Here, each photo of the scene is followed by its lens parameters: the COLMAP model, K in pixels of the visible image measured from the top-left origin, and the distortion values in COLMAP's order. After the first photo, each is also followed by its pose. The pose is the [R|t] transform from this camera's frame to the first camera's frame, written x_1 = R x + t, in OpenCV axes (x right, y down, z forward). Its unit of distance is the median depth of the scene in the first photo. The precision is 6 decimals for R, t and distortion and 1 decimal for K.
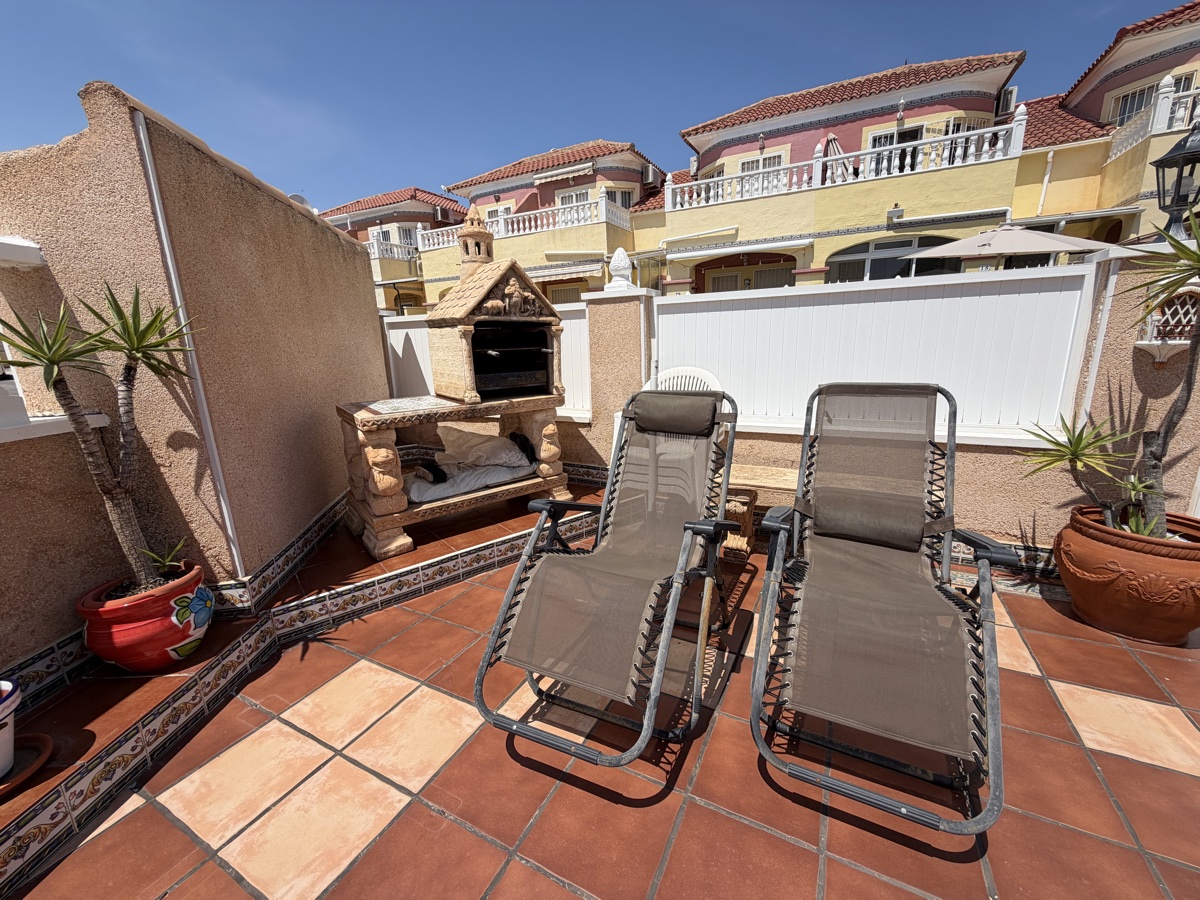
lens RADIAL K [[478.2, 0, 598.0], [0, 478.2, 450.3], [0, 0, 1]] dist [0.000865, -0.000196]
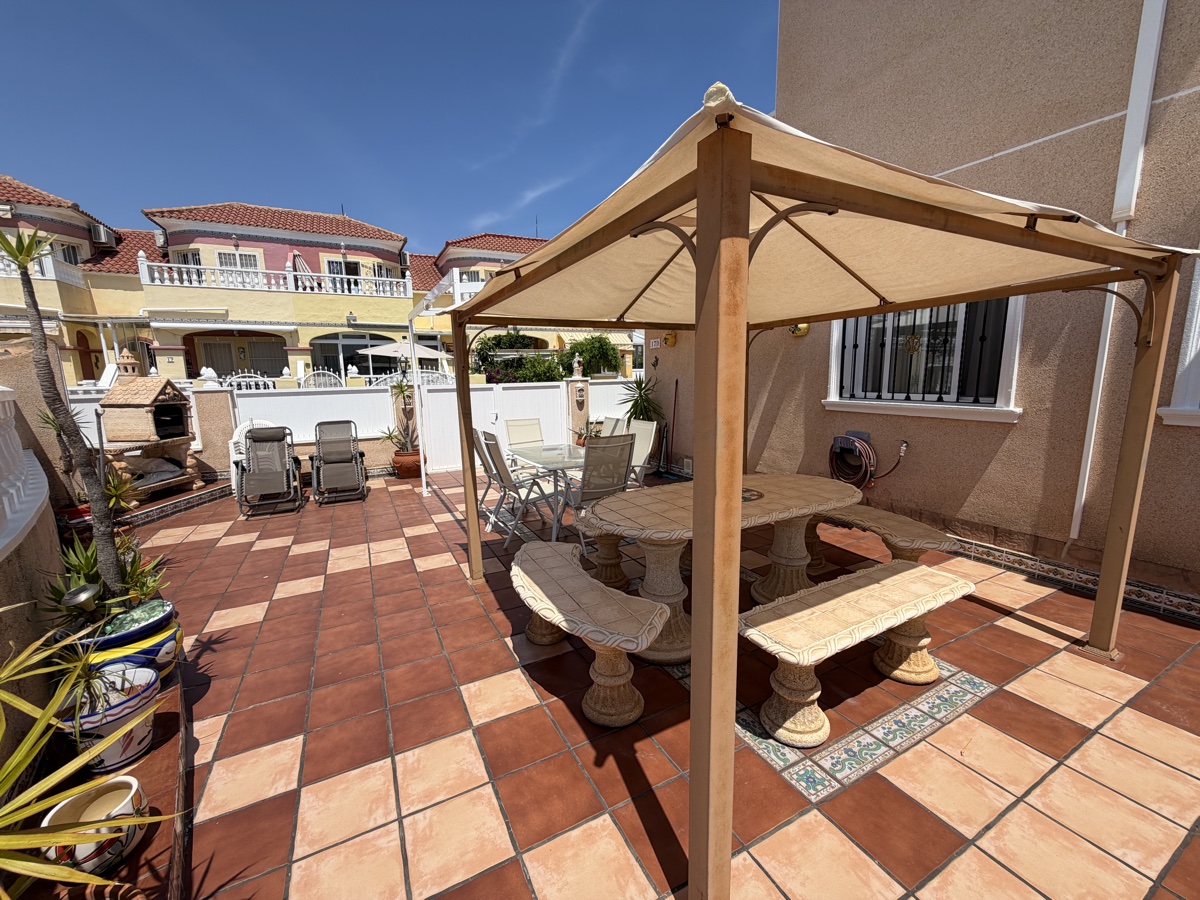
lens RADIAL K [[478.2, 0, 599.4], [0, 478.2, 452.7], [0, 0, 1]] dist [0.000865, -0.000196]
pose [[0.576625, -0.110930, 0.809443, -0.165341], [0.188012, 0.982167, 0.000667, 0.064323], [-0.795082, 0.151800, 0.587198, -0.365512]]
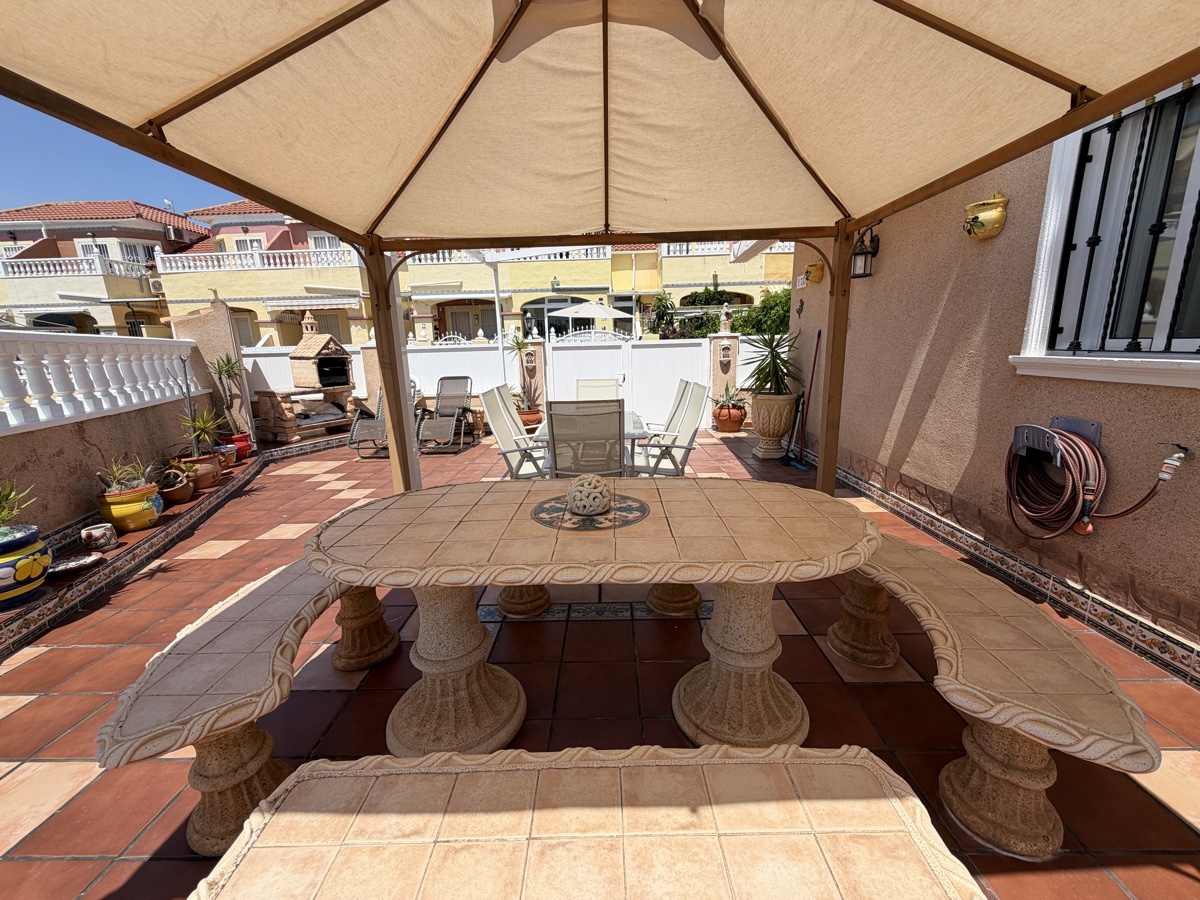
lens RADIAL K [[478.2, 0, 598.8], [0, 478.2, 452.3], [0, 0, 1]] dist [0.000865, -0.000196]
pose [[0.895052, -0.087889, 0.437216, -0.011528], [0.098911, 0.995093, -0.002453, 0.079480], [-0.434855, 0.045441, 0.899353, -0.391680]]
